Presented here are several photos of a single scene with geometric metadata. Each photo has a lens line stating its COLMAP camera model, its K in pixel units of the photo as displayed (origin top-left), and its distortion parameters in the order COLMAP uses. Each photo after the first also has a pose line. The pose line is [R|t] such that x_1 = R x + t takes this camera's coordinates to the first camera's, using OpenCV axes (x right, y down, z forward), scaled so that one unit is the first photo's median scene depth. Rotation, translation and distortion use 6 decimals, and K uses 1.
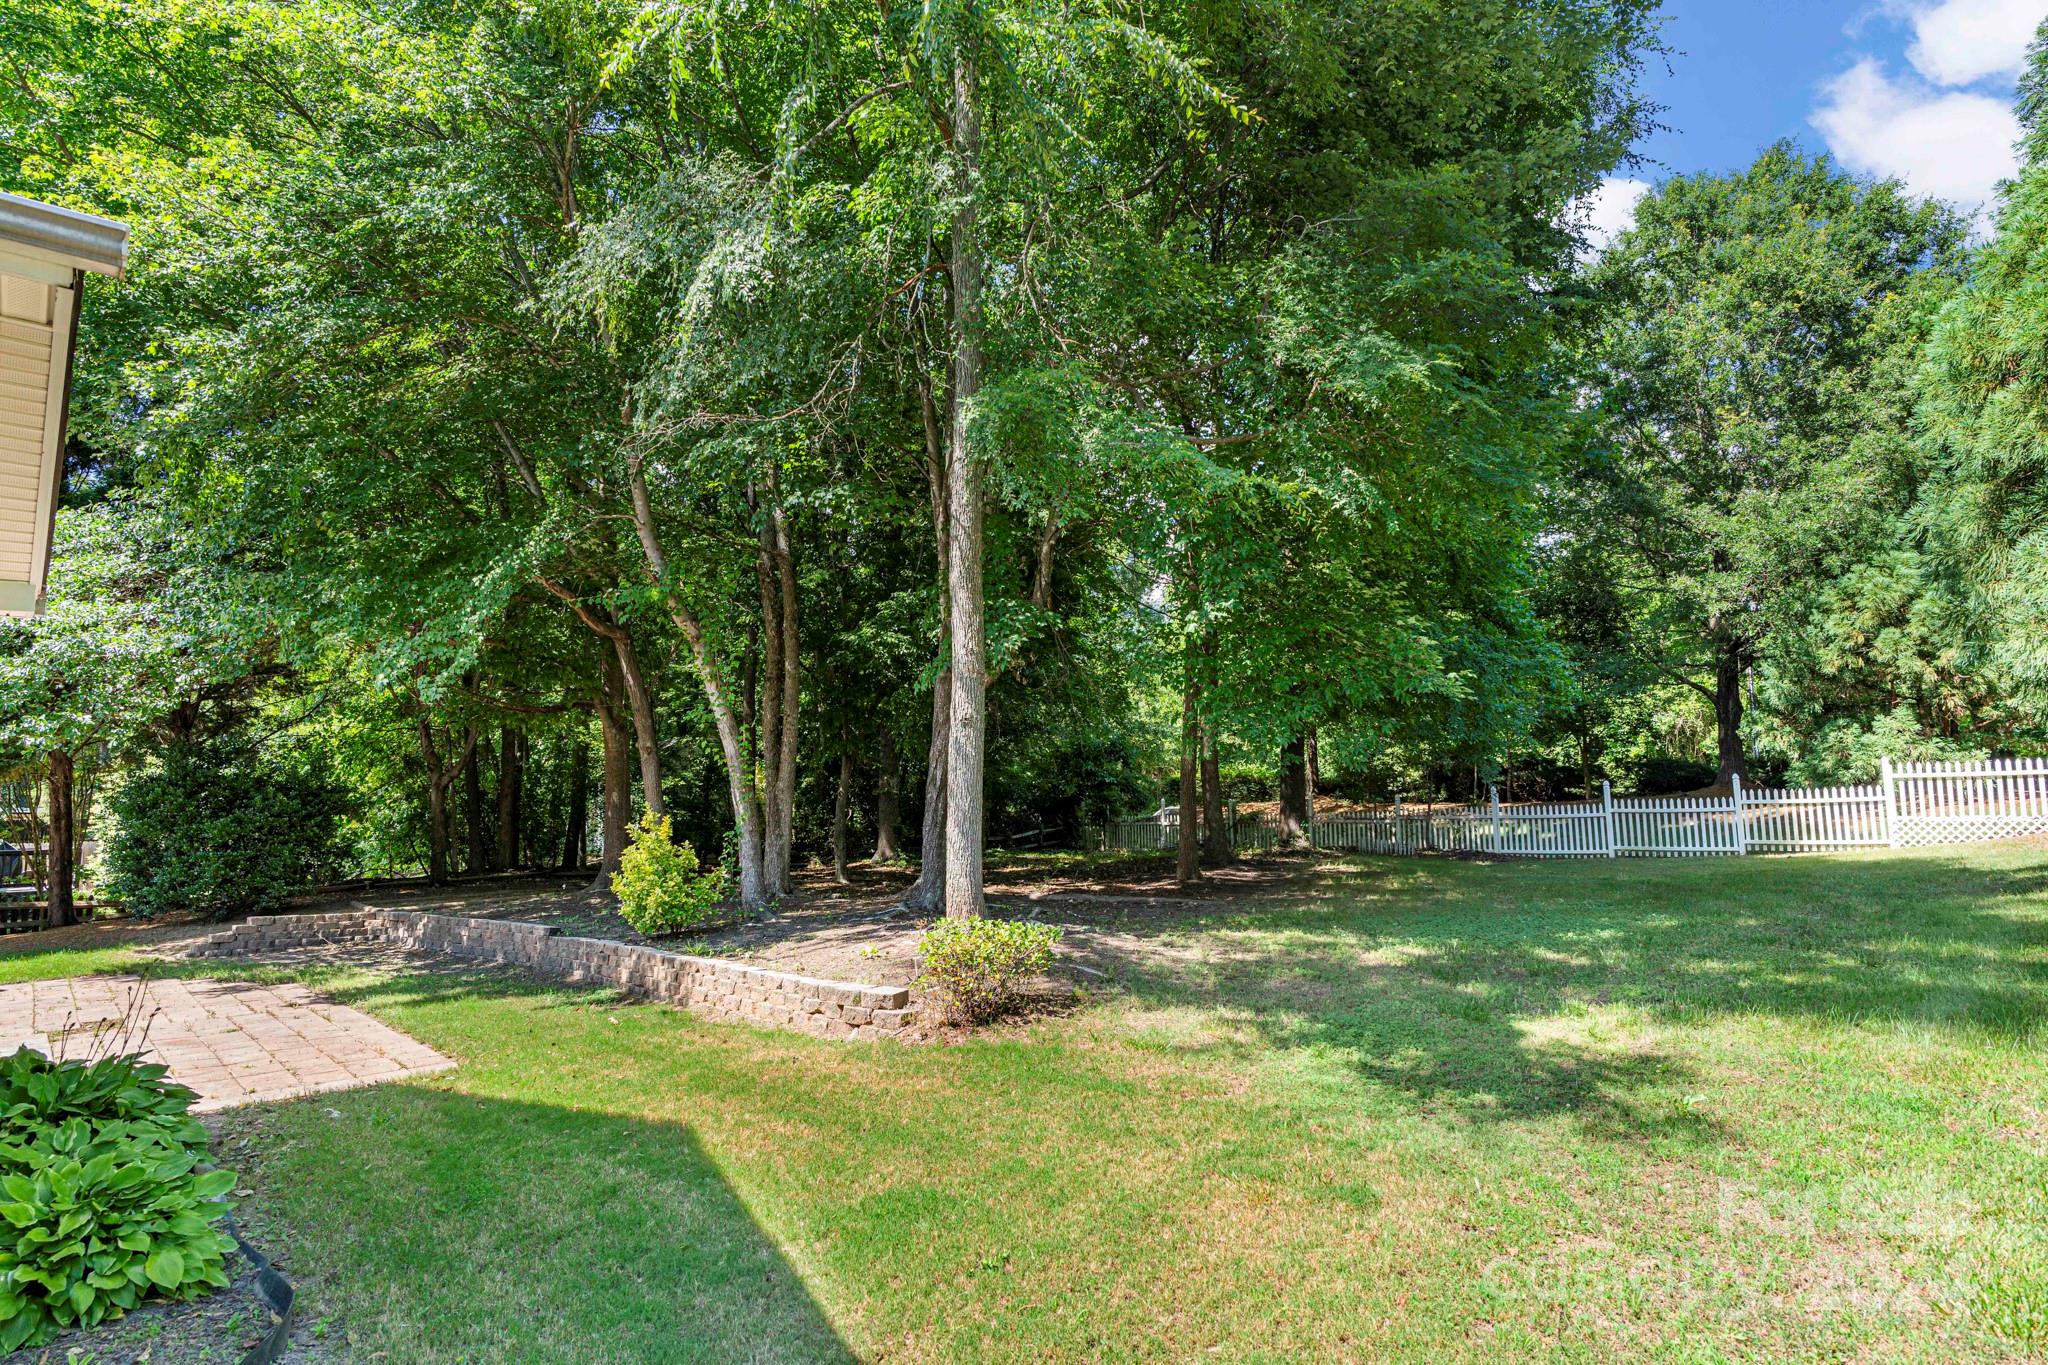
lens RADIAL K [[1185.4, 0, 971.0], [0, 1185.4, 680.3], [0, 0, 1]] dist [-0.015403, -0.005981]
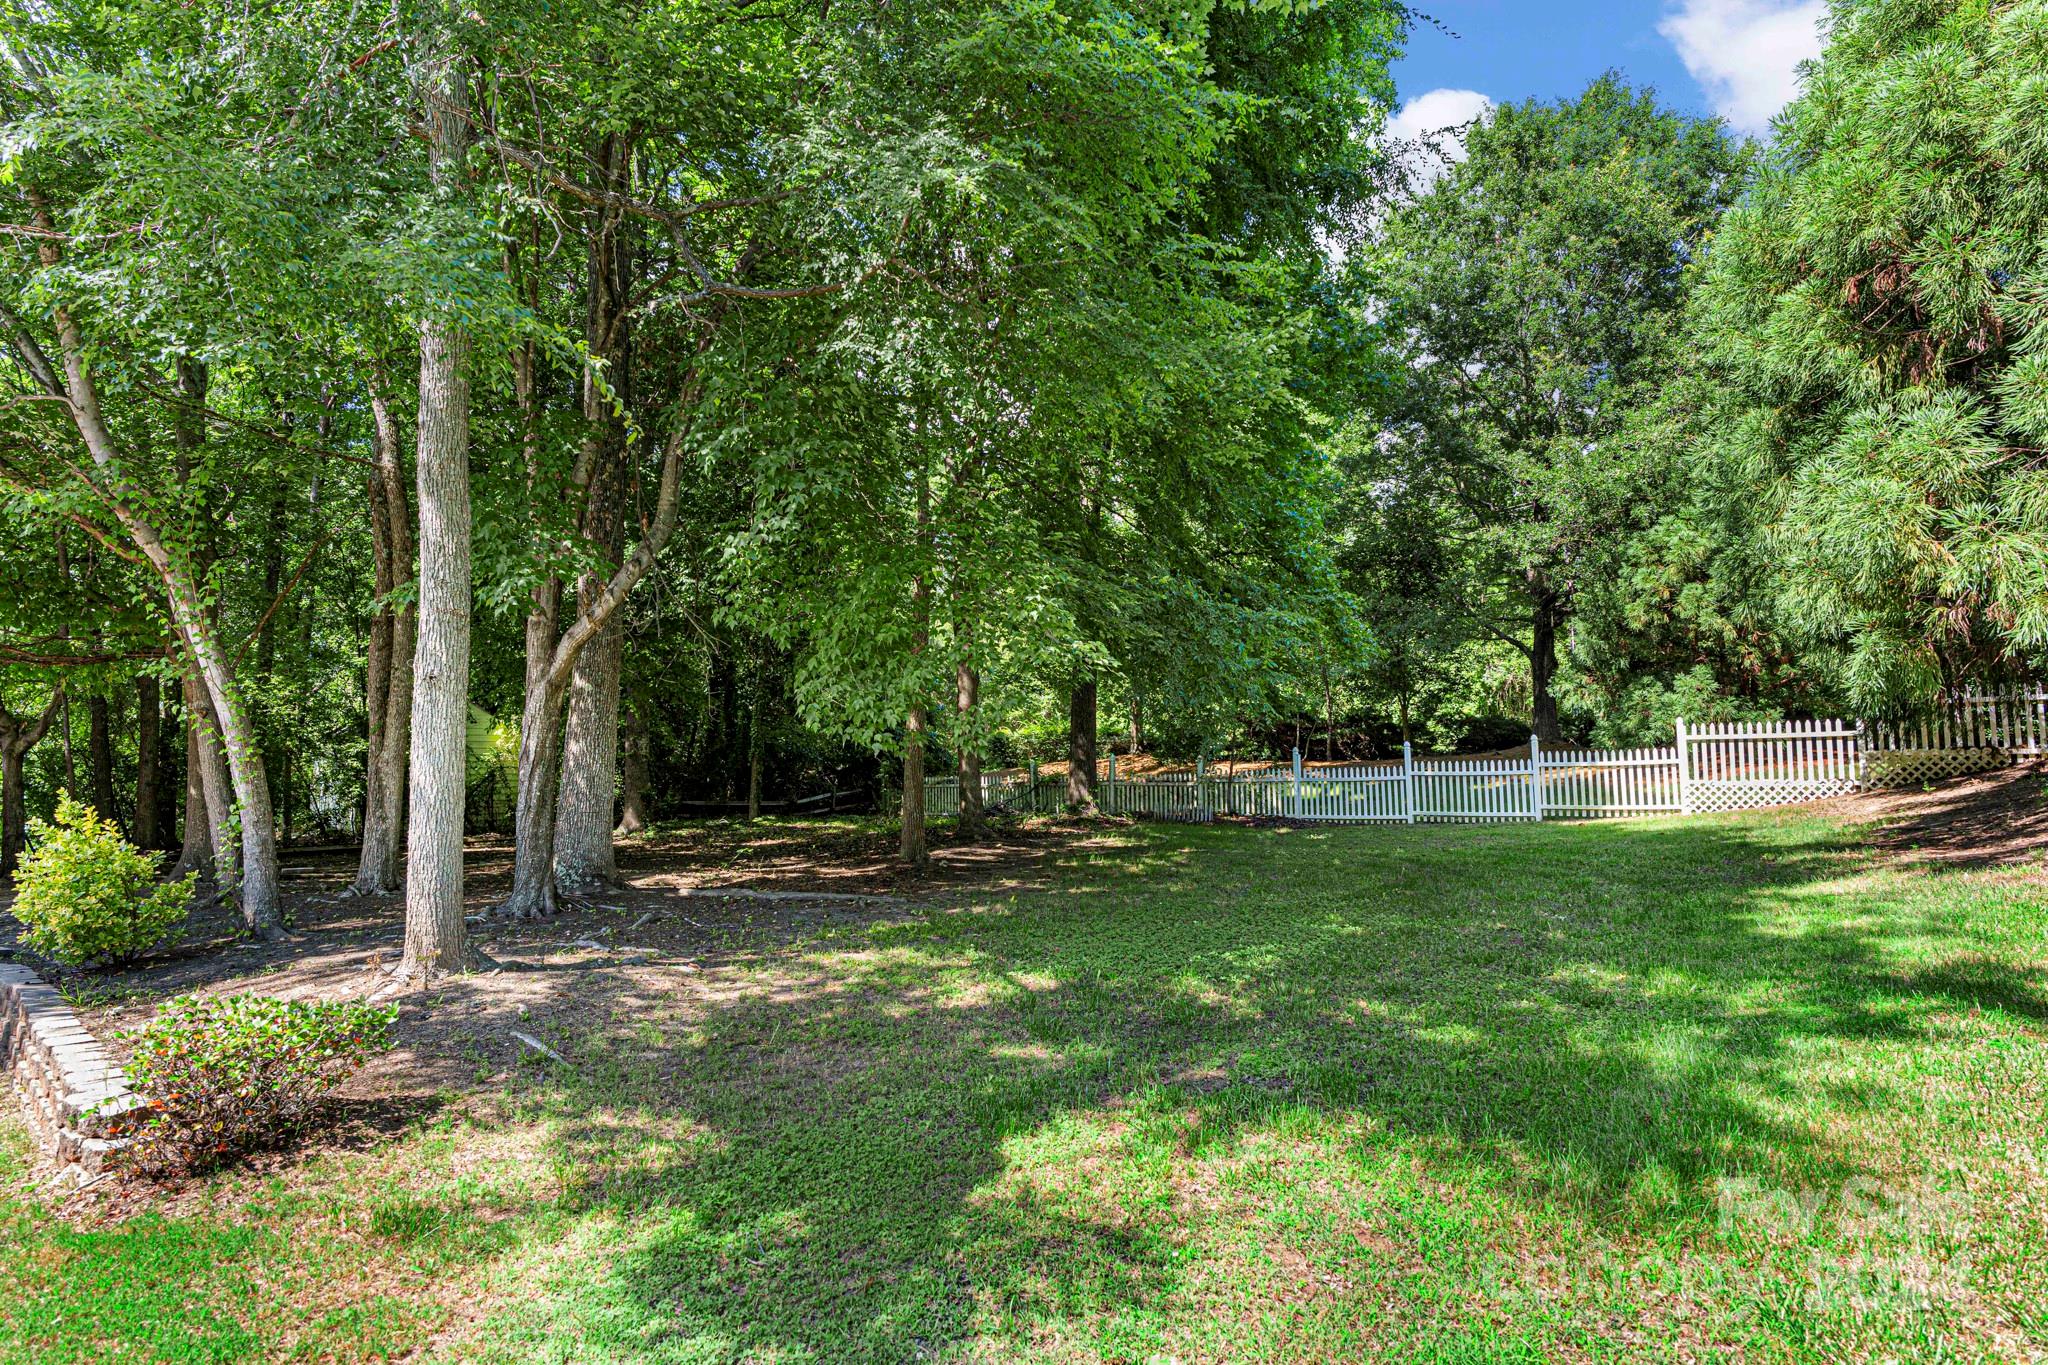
lens RADIAL K [[1185.4, 0, 1026.9], [0, 1185.4, 684.5], [0, 0, 1]] dist [-0.015403, -0.005981]
pose [[0.990983, 0.003364, 0.133949, 0.105874], [-0.009319, 0.998994, 0.043856, 0.001235], [-0.133666, -0.044709, 0.990017, 0.104195]]
